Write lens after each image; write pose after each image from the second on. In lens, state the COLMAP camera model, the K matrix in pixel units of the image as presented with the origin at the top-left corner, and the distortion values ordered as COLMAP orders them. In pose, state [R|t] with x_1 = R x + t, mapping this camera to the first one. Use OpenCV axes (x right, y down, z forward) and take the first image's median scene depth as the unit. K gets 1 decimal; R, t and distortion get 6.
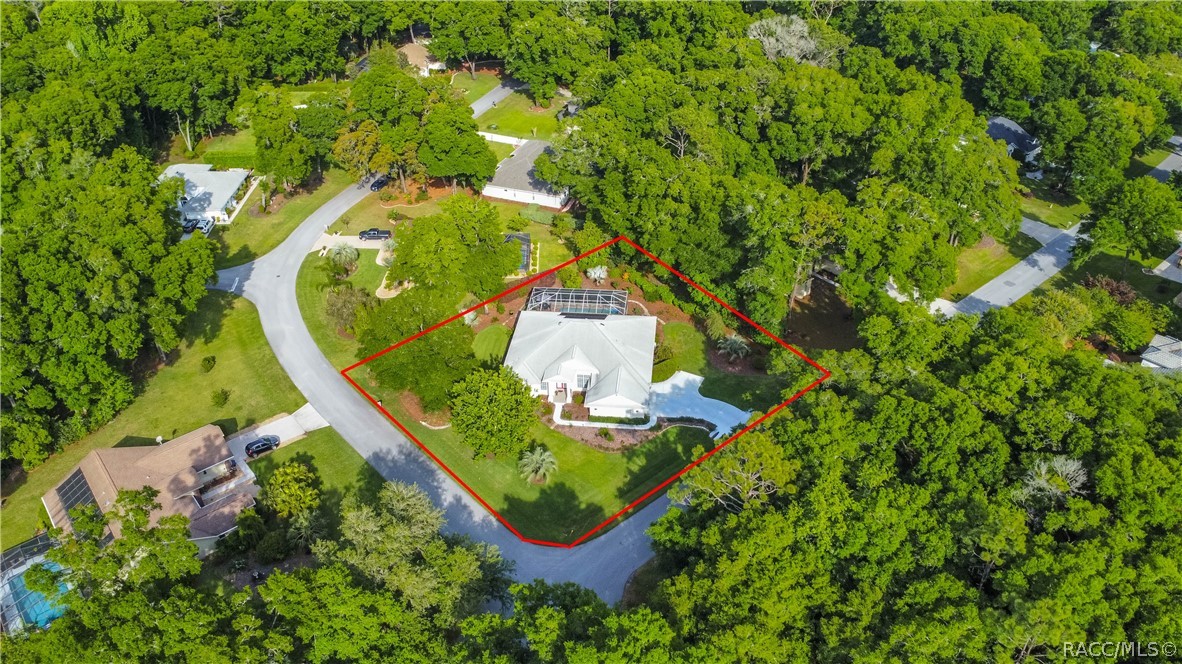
lens RADIAL K [[855.0, 0, 588.0], [0, 855.0, 329.2], [0, 0, 1]] dist [-0.021603, -0.021010]
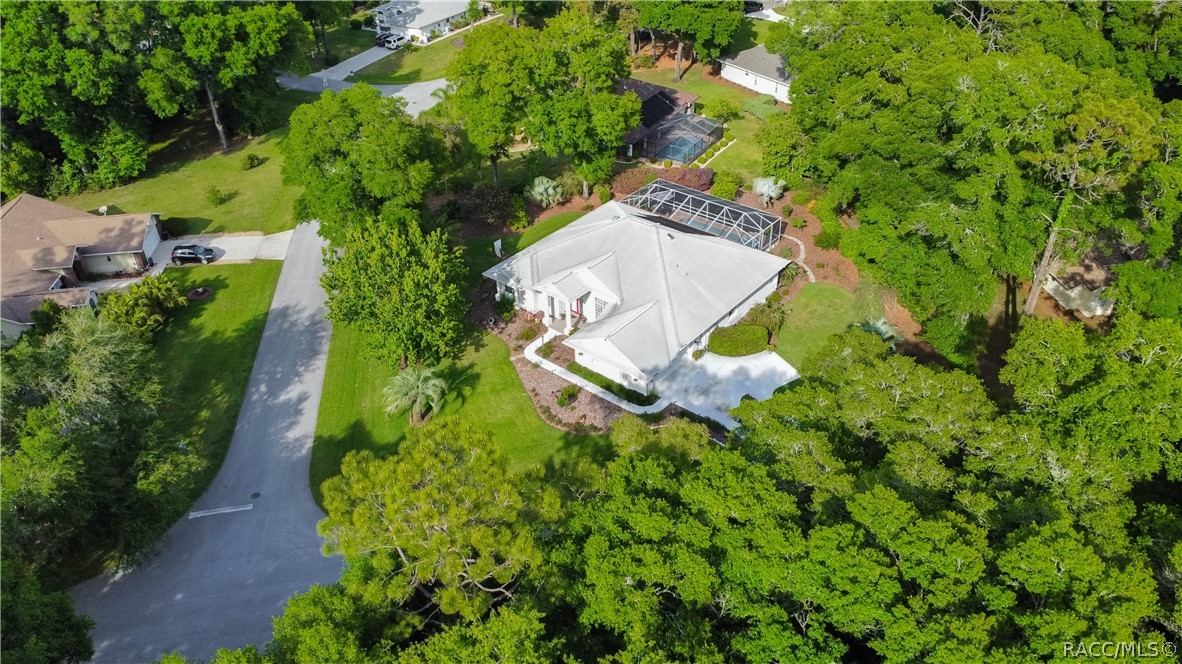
lens RADIAL K [[855.0, 0, 590.8], [0, 855.0, 325.2], [0, 0, 1]] dist [-0.021603, -0.021010]
pose [[0.835719, 0.310448, -0.452985, 0.282799], [-0.299044, 0.949115, 0.098756, 0.012034], [0.460594, 0.052931, 0.886031, 0.464126]]
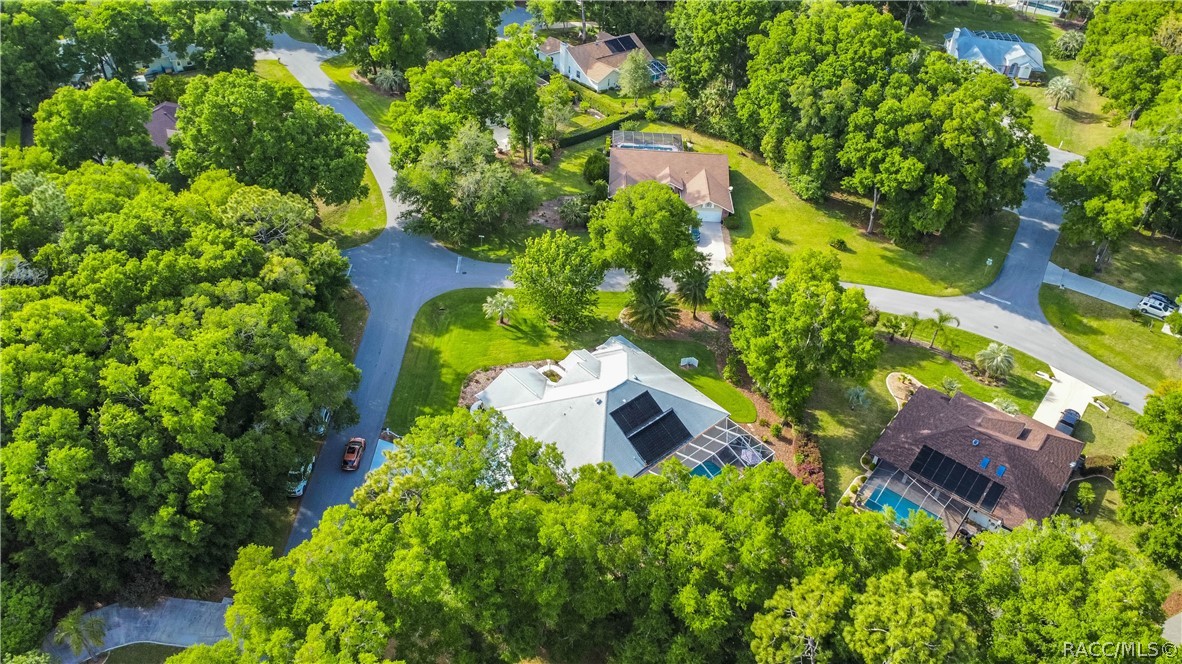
lens RADIAL K [[855.0, 0, 589.8], [0, 855.0, 331.5], [0, 0, 1]] dist [-0.021603, -0.021010]
pose [[-0.664996, 0.458818, -0.589293, 0.483436], [-0.440558, 0.396147, 0.805591, -0.699563], [0.603066, 0.795332, -0.061300, 1.055276]]
